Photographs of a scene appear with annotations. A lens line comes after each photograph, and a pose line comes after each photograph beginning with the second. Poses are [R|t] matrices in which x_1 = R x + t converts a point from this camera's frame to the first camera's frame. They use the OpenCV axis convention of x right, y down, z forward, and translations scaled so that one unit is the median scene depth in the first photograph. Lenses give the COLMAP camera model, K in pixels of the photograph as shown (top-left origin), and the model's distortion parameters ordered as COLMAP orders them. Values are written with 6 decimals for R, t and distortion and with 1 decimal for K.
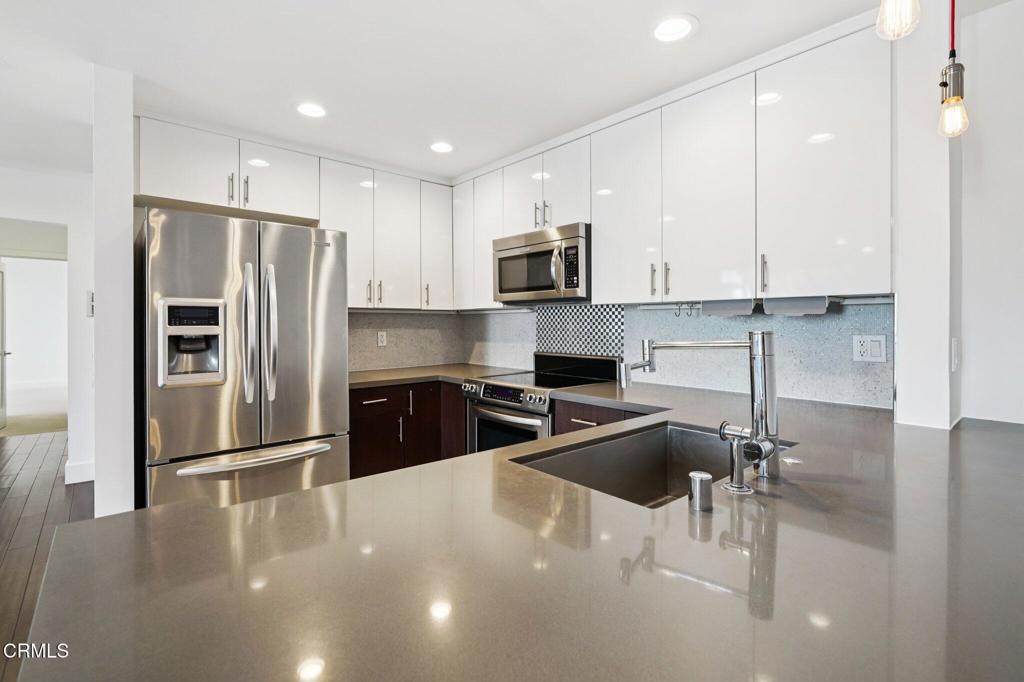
lens RADIAL K [[475.5, 0, 508.5], [0, 475.5, 326.4], [0, 0, 1]] dist [-0.009356, 0.002391]
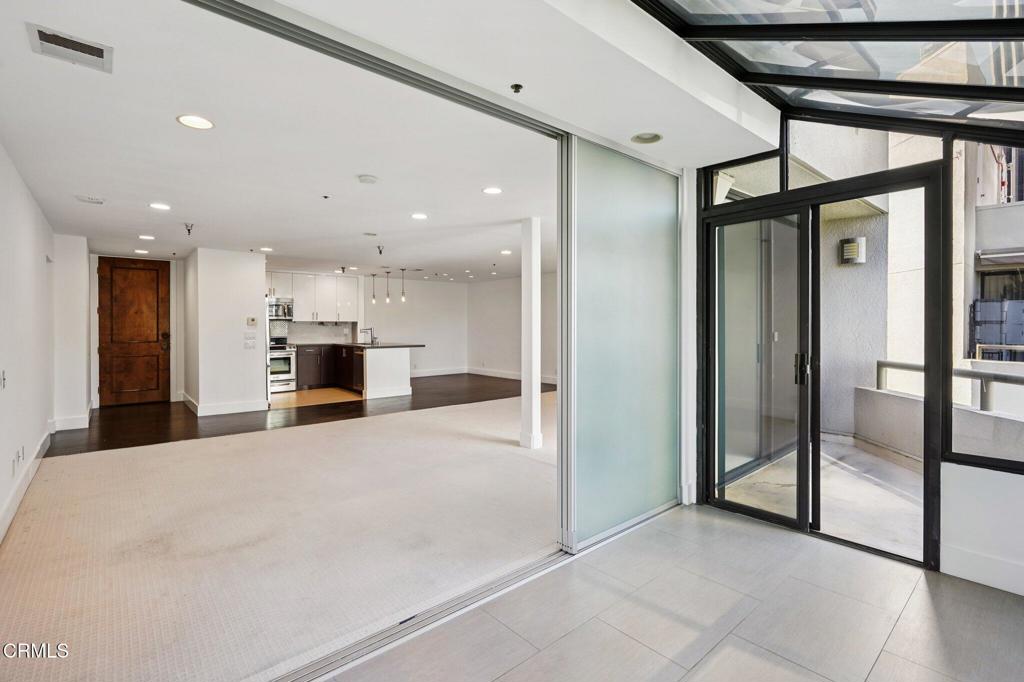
lens RADIAL K [[475.5, 0, 515.9], [0, 475.5, 329.7], [0, 0, 1]] dist [-0.009356, 0.002391]
pose [[-0.003298, -0.009154, 0.999953, -3.441671], [0.007442, 0.999930, 0.009179, -0.002958], [-0.999967, 0.007472, -0.003230, -0.674496]]
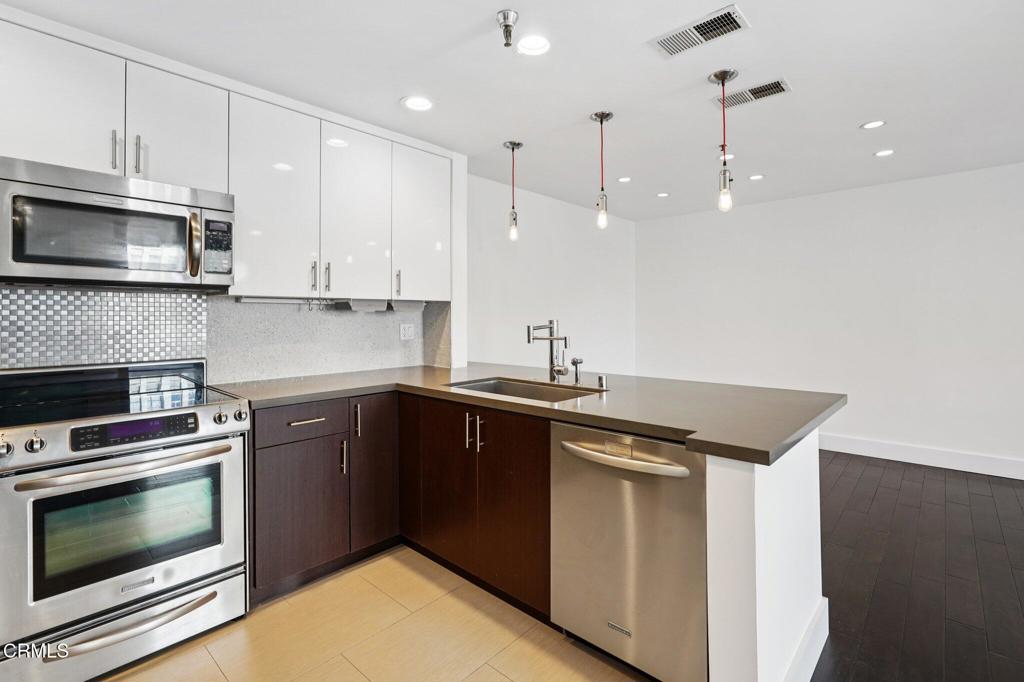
lens RADIAL K [[475.5, 0, 512.9], [0, 475.5, 312.9], [0, 0, 1]] dist [-0.009356, 0.002391]
pose [[-0.119110, 0.008596, 0.992844, -0.718781], [0.010520, 0.999917, -0.007395, -0.002864], [-0.992825, 0.009564, -0.119191, 0.614644]]
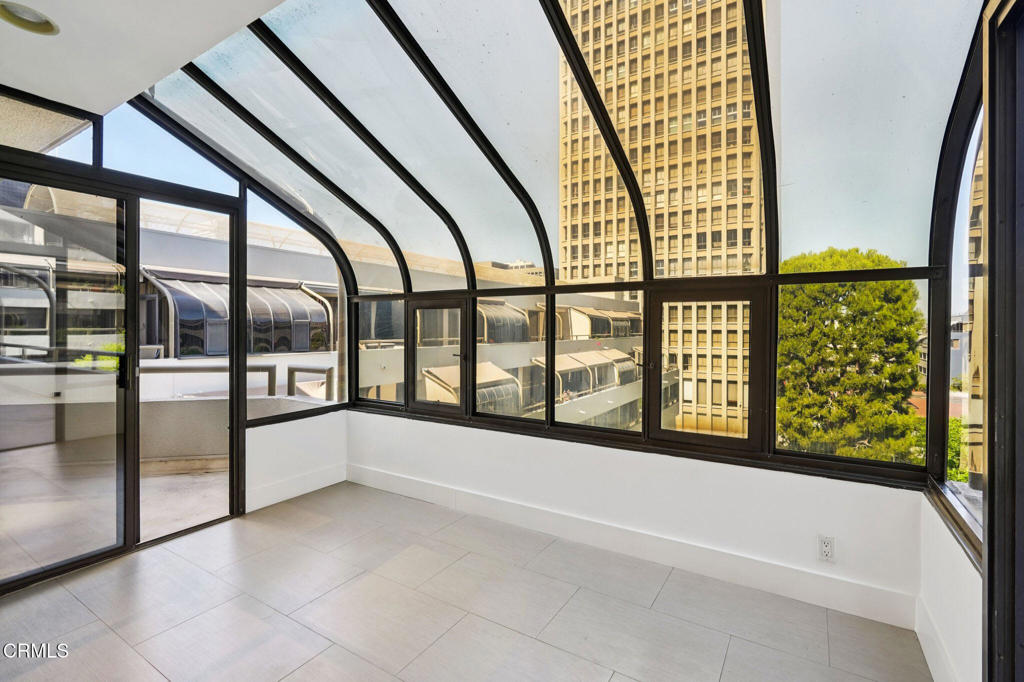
lens RADIAL K [[475.5, 0, 515.1], [0, 475.5, 325.9], [0, 0, 1]] dist [-0.009356, 0.002391]
pose [[-0.950513, -0.007520, -0.310595, -2.690069], [-0.008891, 0.999956, 0.002999, -0.007506], [0.310559, 0.005612, -0.950538, -0.036422]]
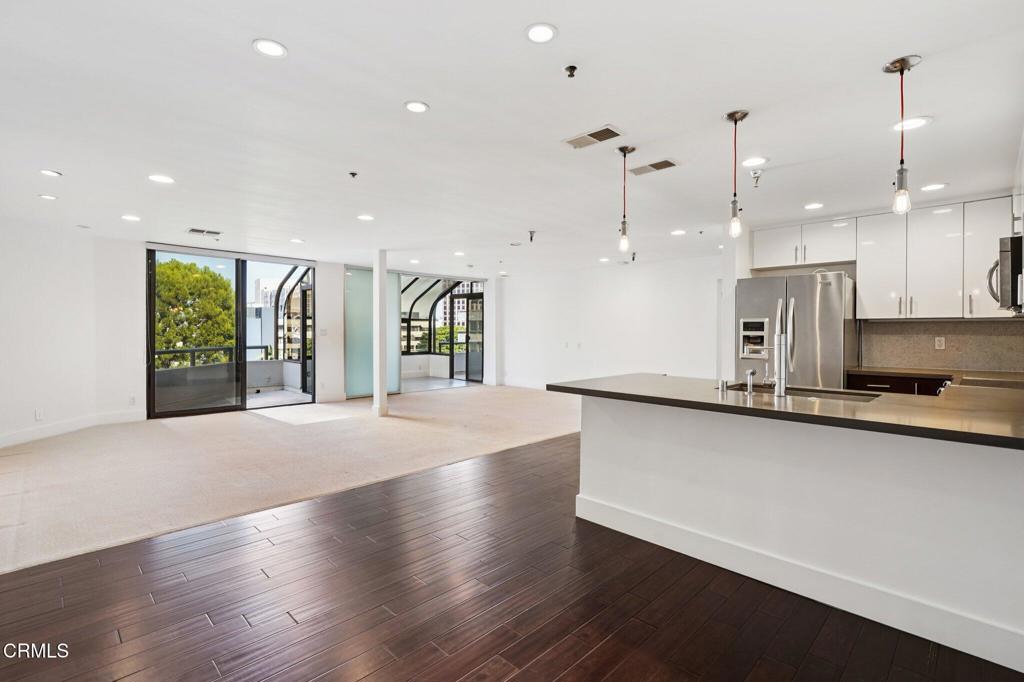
lens RADIAL K [[475.5, 0, 511.6], [0, 475.5, 335.5], [0, 0, 1]] dist [-0.009356, 0.002391]
pose [[0.082460, 0.010275, -0.996541, 0.583318], [-0.007303, 0.999926, 0.009705, 0.002302], [0.996568, 0.006478, 0.082529, -0.112727]]
